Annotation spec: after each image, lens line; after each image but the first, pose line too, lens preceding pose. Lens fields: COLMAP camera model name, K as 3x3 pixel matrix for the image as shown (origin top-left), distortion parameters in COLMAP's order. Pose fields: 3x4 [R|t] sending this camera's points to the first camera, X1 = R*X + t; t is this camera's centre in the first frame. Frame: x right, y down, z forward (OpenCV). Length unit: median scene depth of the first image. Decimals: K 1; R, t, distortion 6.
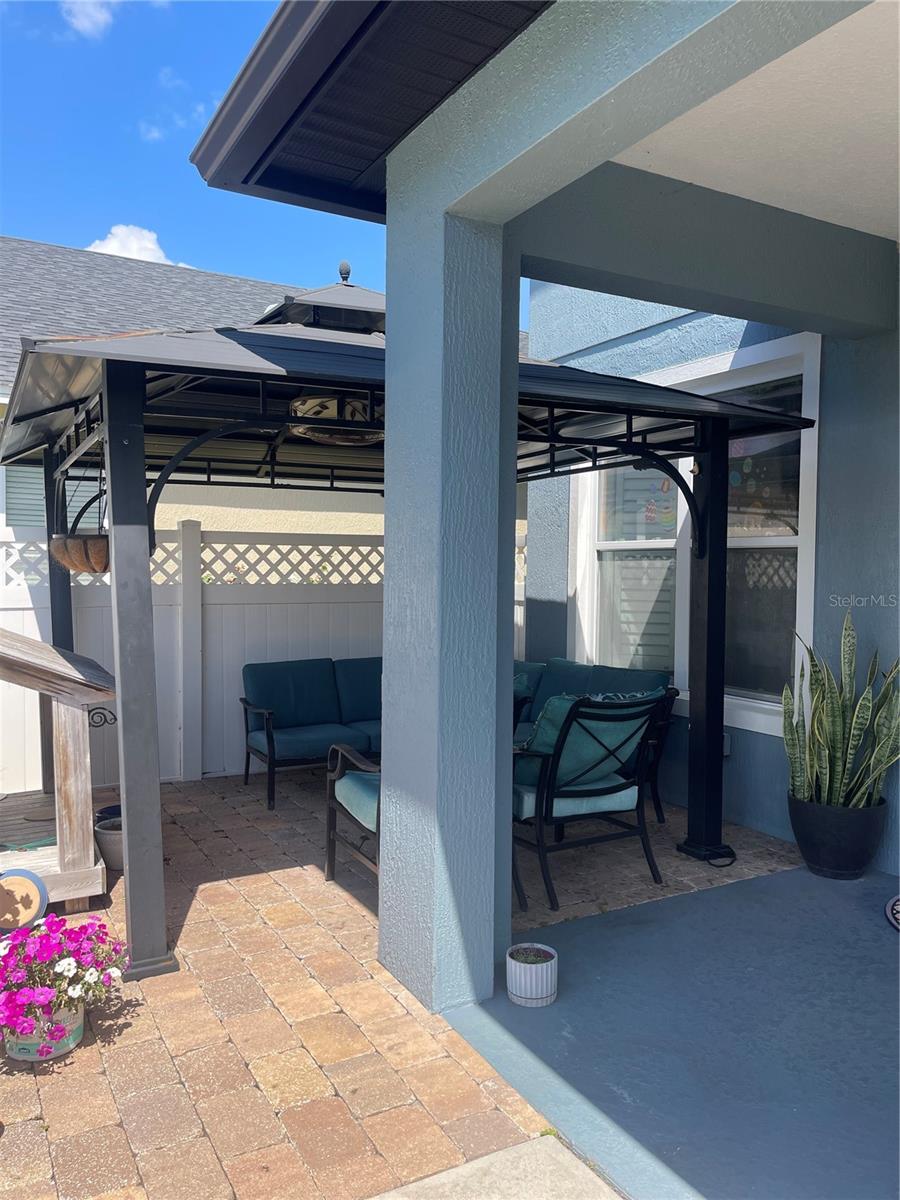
lens RADIAL K [[879.5, 0, 450.0], [0, 879.5, 600.0], [0, 0, 1]] dist [0.008094, -0.052296]
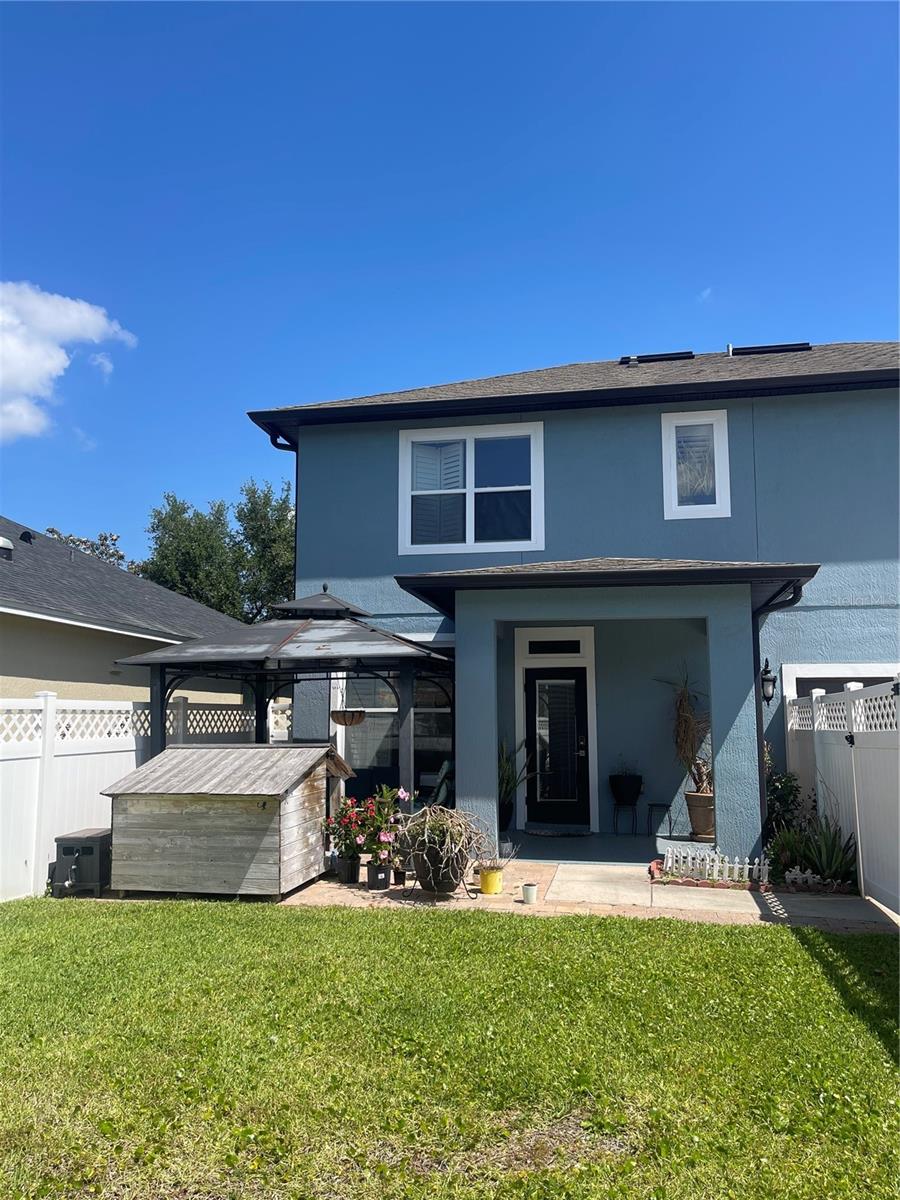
lens RADIAL K [[879.5, 0, 450.0], [0, 879.5, 600.0], [0, 0, 1]] dist [0.008094, -0.052296]
pose [[0.629905, 0.093806, 0.770986, -1.312618], [0.039780, 0.987480, -0.152648, 0.006323], [-0.775653, 0.126824, 0.618287, -0.491567]]
